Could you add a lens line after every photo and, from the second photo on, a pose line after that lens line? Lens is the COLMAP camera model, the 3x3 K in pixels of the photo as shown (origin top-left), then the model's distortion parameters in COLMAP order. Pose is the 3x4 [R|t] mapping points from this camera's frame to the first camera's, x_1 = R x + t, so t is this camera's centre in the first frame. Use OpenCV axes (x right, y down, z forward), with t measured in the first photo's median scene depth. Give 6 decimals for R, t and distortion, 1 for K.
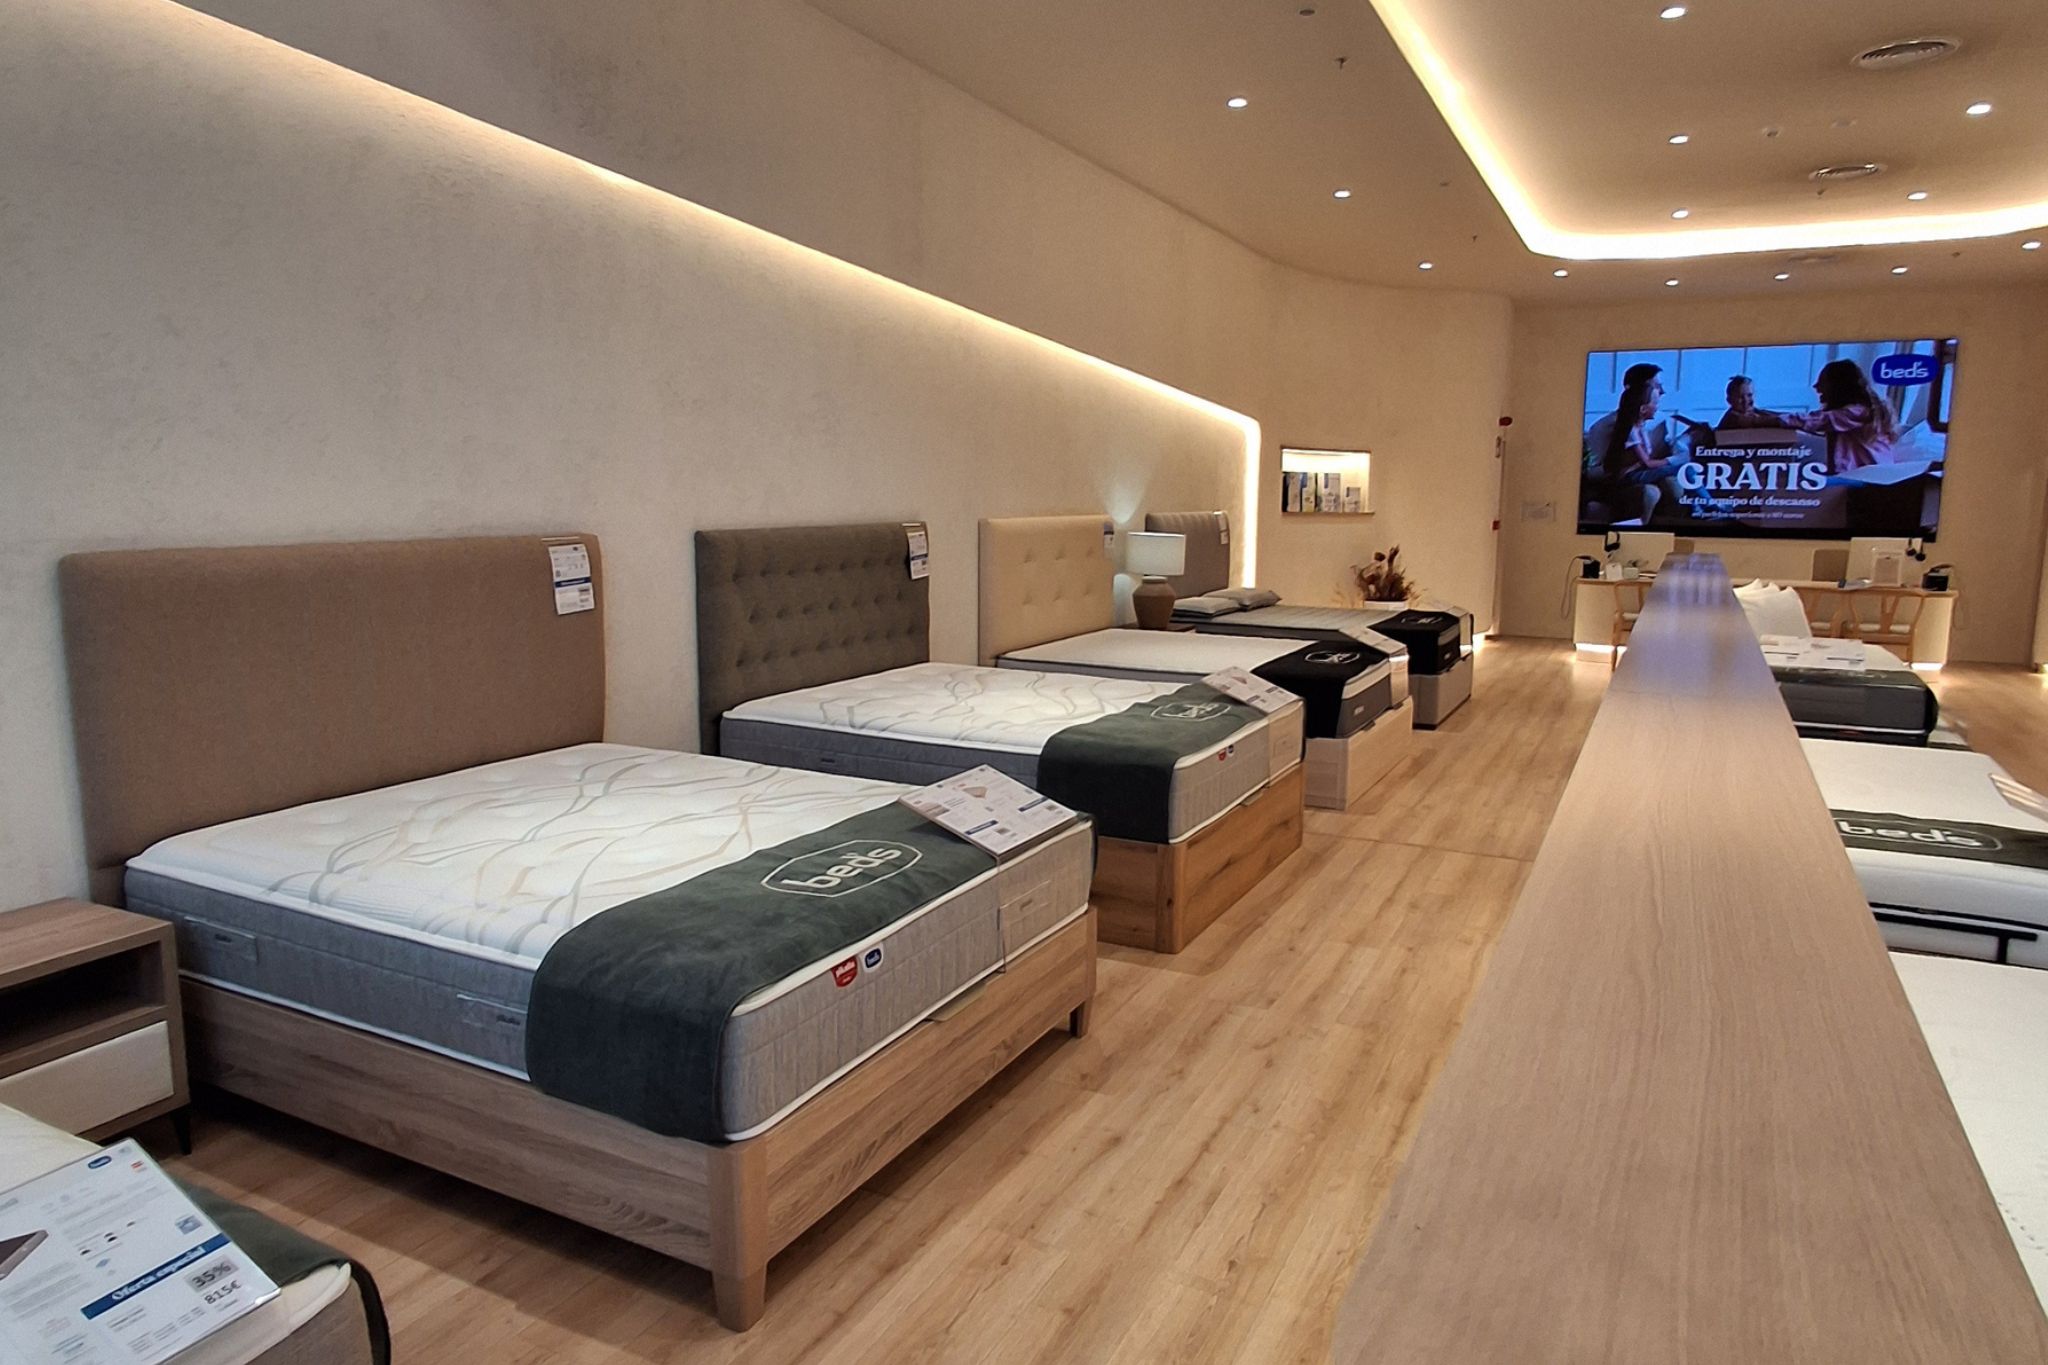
lens RADIAL K [[1320.4, 0, 995.8], [0, 1320.4, 692.6], [0, 0, 1]] dist [-0.022158, 0.014632]
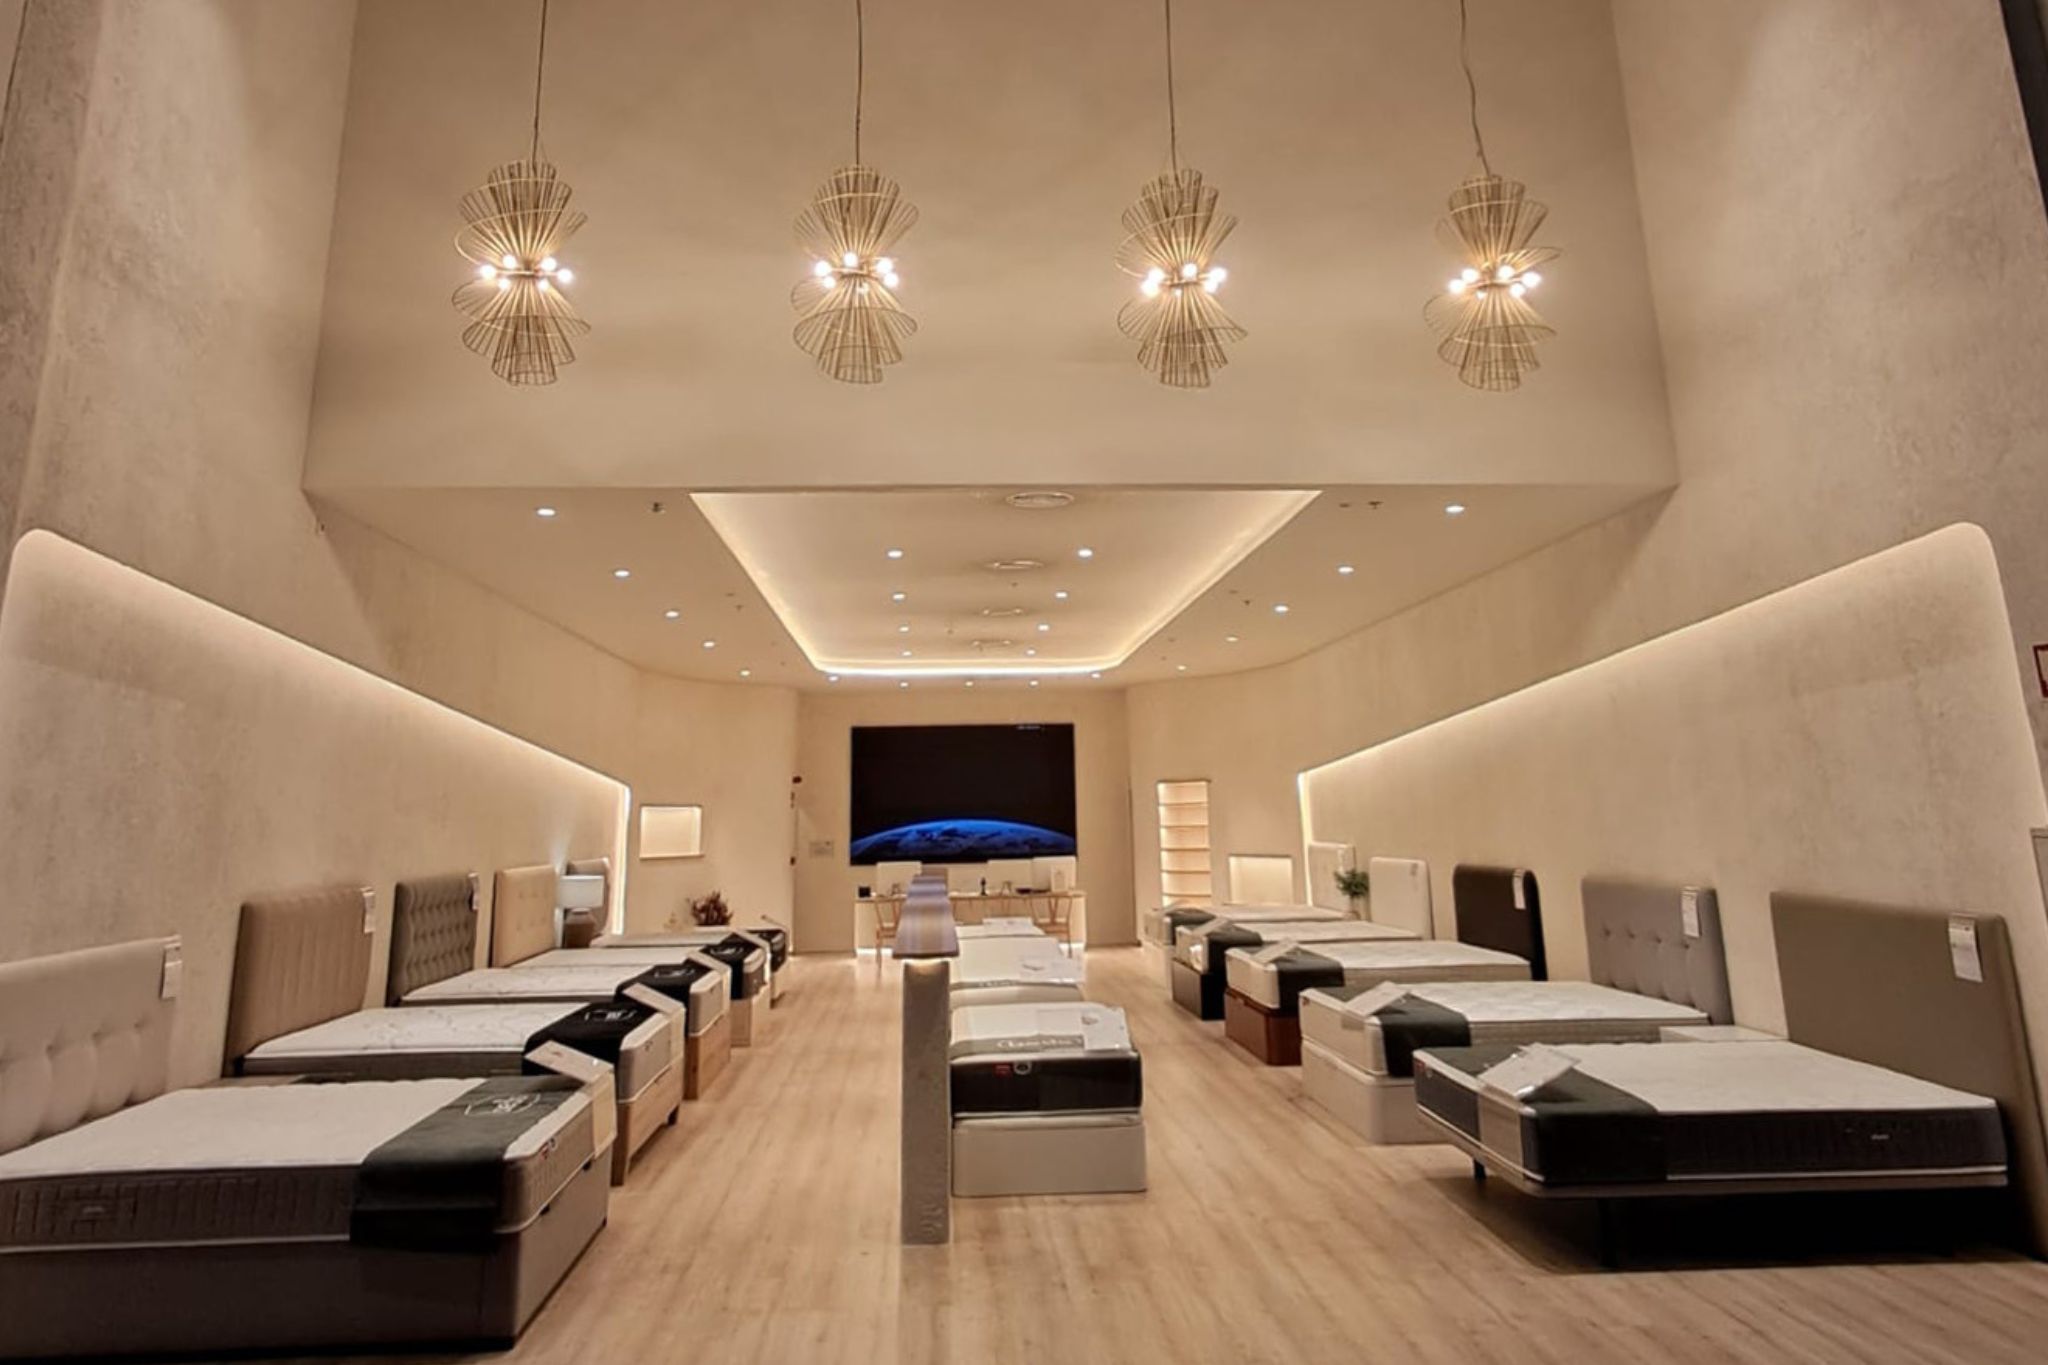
lens RADIAL K [[1338.5, 0, 1038.9], [0, 1338.5, 466.4], [0, 0, 1]] dist [-0.013486, 0.017540]
pose [[0.846019, 0.113153, 0.521007, -0.453548], [0.107806, 0.920726, -0.375022, 0.108503], [-0.522139, 0.373443, 0.766753, -0.880418]]
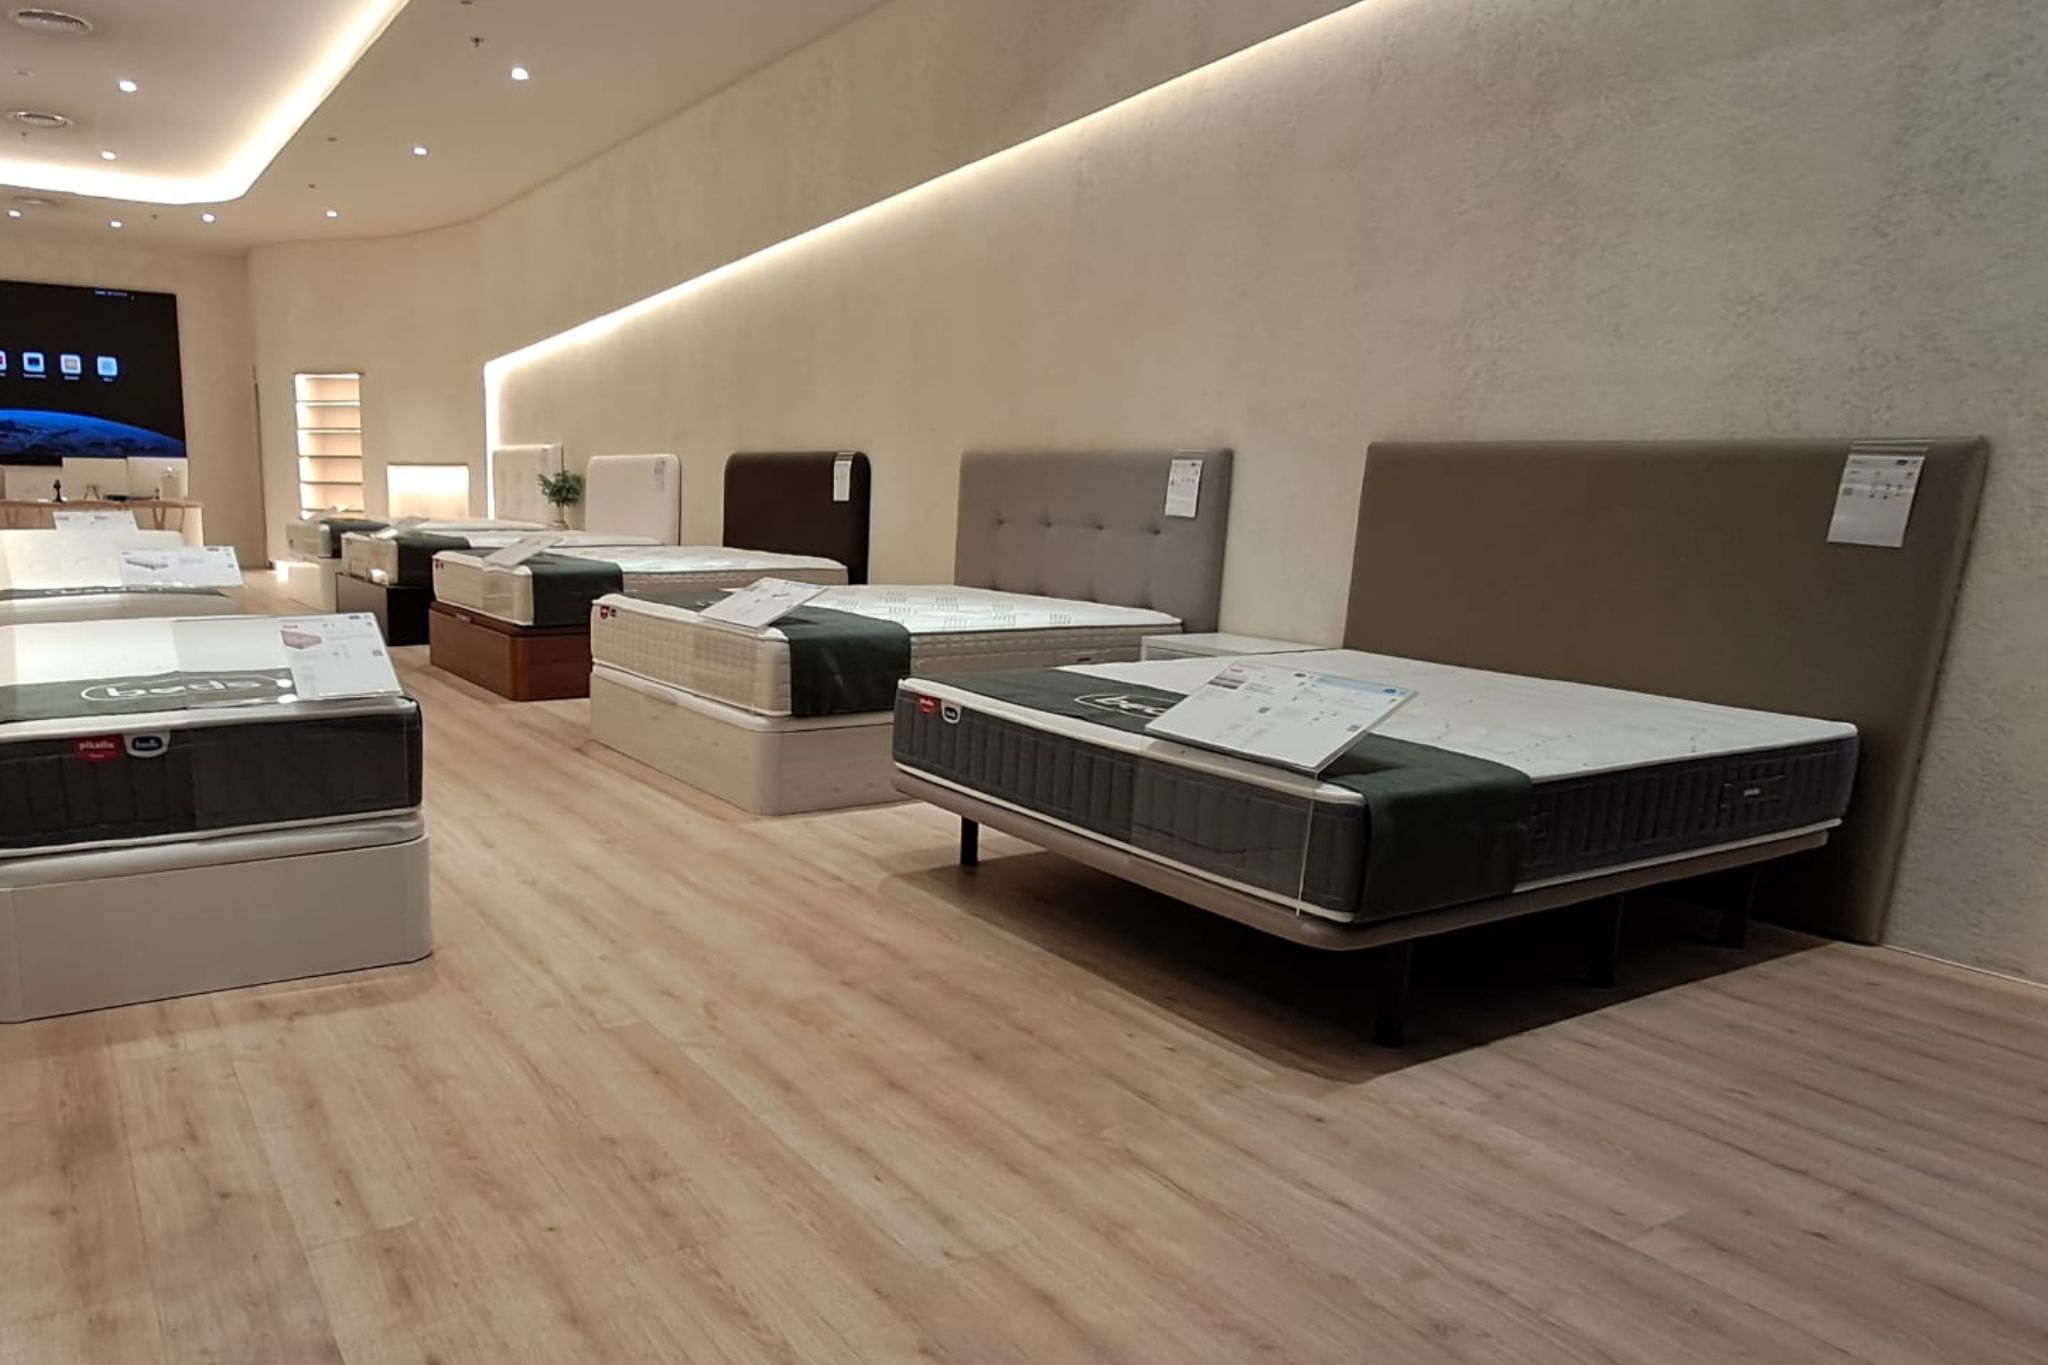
lens RADIAL K [[1338.5, 0, 756.5], [0, 1338.5, 729.3], [0, 0, 1]] dist [-0.013486, 0.017540]
pose [[0.545935, -0.160417, 0.822327, -0.093928], [0.115909, 0.986522, 0.115496, 0.115920], [-0.829771, 0.032262, 0.557171, -0.266785]]
